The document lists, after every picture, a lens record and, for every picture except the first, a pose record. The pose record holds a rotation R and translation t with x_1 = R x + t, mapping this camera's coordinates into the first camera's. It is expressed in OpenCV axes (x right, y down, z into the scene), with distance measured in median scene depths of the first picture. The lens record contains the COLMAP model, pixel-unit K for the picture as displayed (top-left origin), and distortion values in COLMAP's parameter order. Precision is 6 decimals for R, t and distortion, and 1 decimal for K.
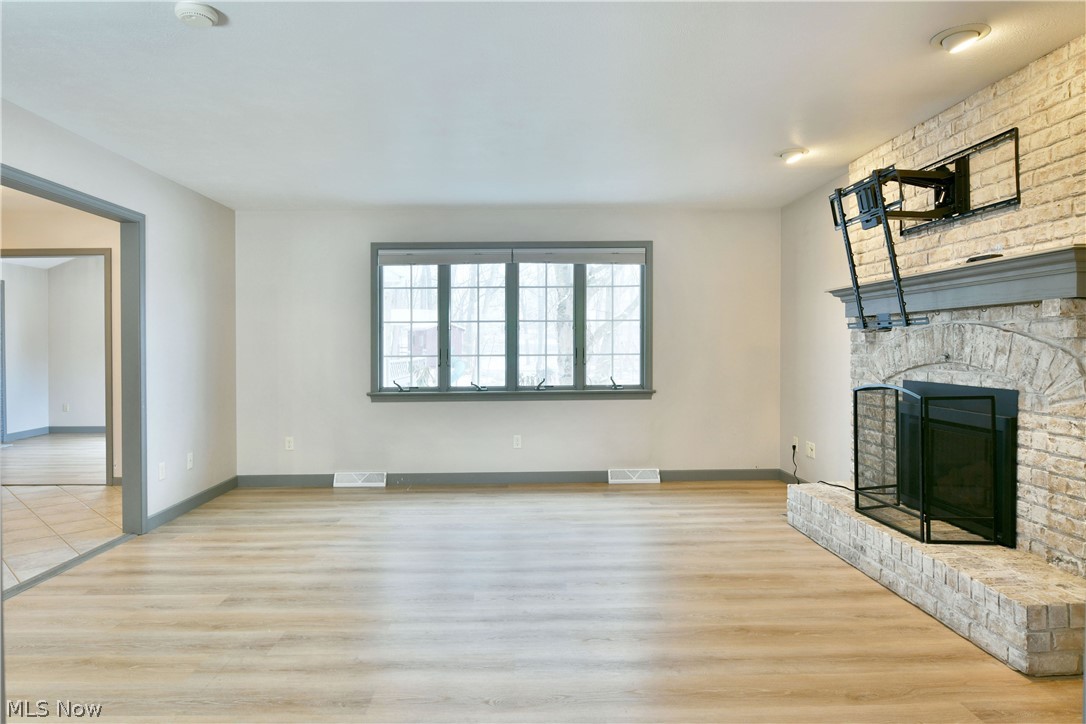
lens RADIAL K [[657.5, 0, 522.8], [0, 657.5, 357.1], [0, 0, 1]] dist [-0.006955, -0.012087]
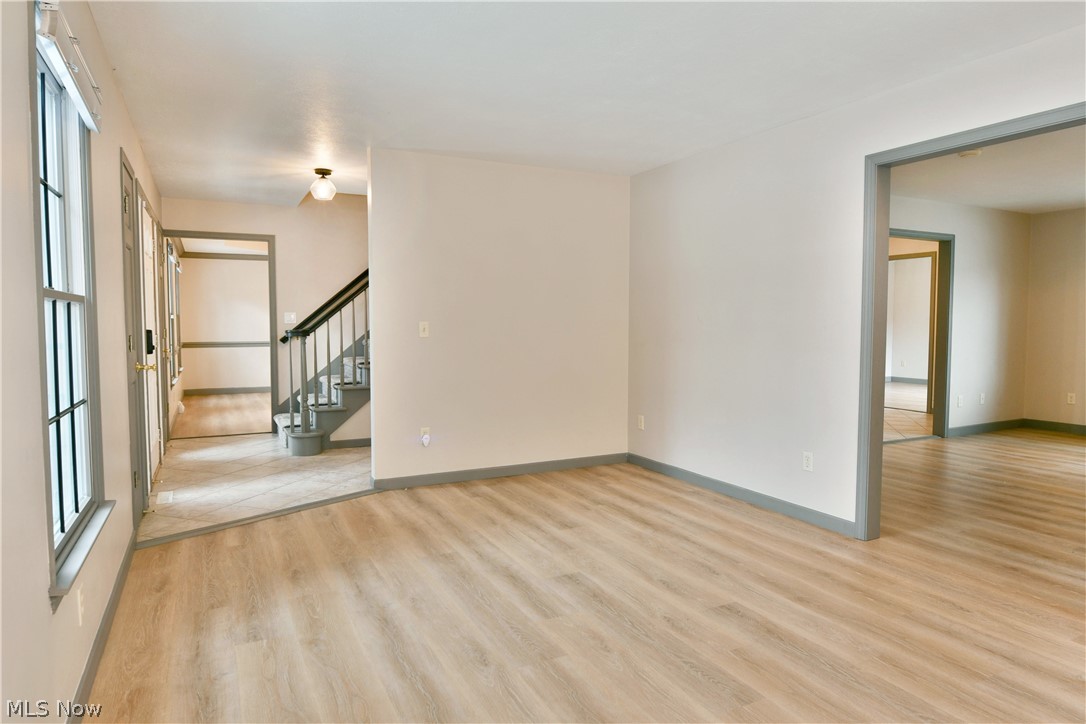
lens RADIAL K [[657.5, 0, 535.8], [0, 657.5, 355.1], [0, 0, 1]] dist [-0.006955, -0.012087]
pose [[0.431884, 0.051631, -0.900450, 0.432676], [-0.015442, 0.998637, 0.049854, 0.006347], [0.901797, -0.007626, 0.432093, -0.611022]]
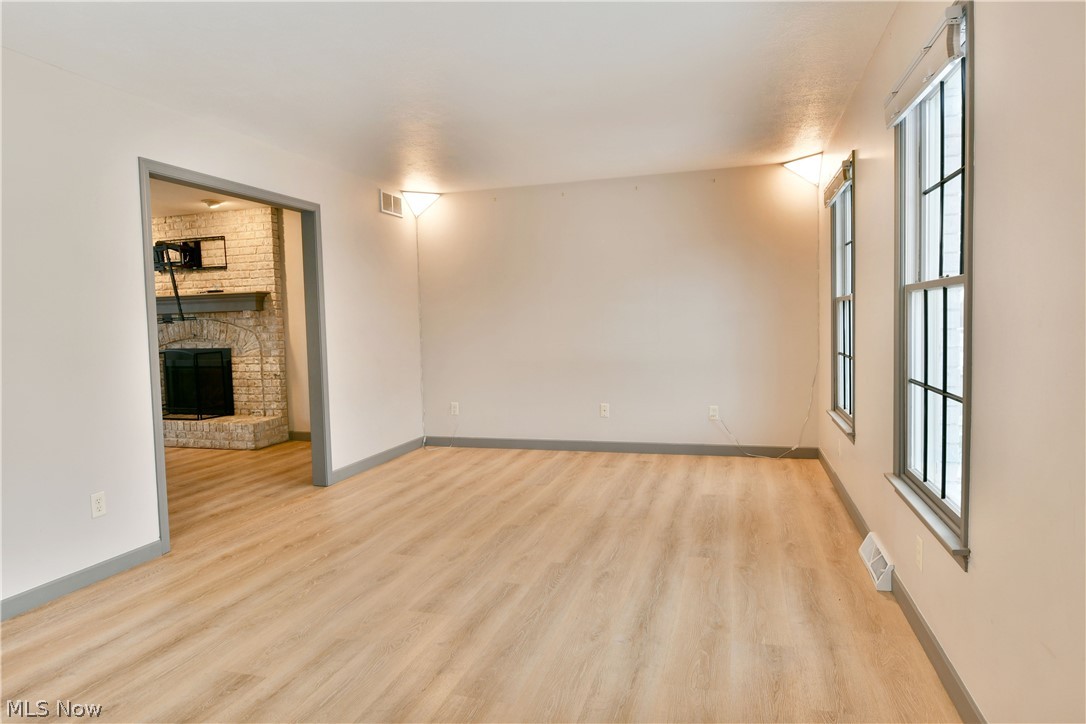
lens RADIAL K [[657.5, 0, 532.5], [0, 657.5, 364.1], [0, 0, 1]] dist [-0.006955, -0.012087]
pose [[0.310697, -0.063702, 0.948372, -0.845195], [0.038427, 0.997778, 0.054432, 0.015680], [-0.949732, 0.019531, 0.312454, -0.567945]]
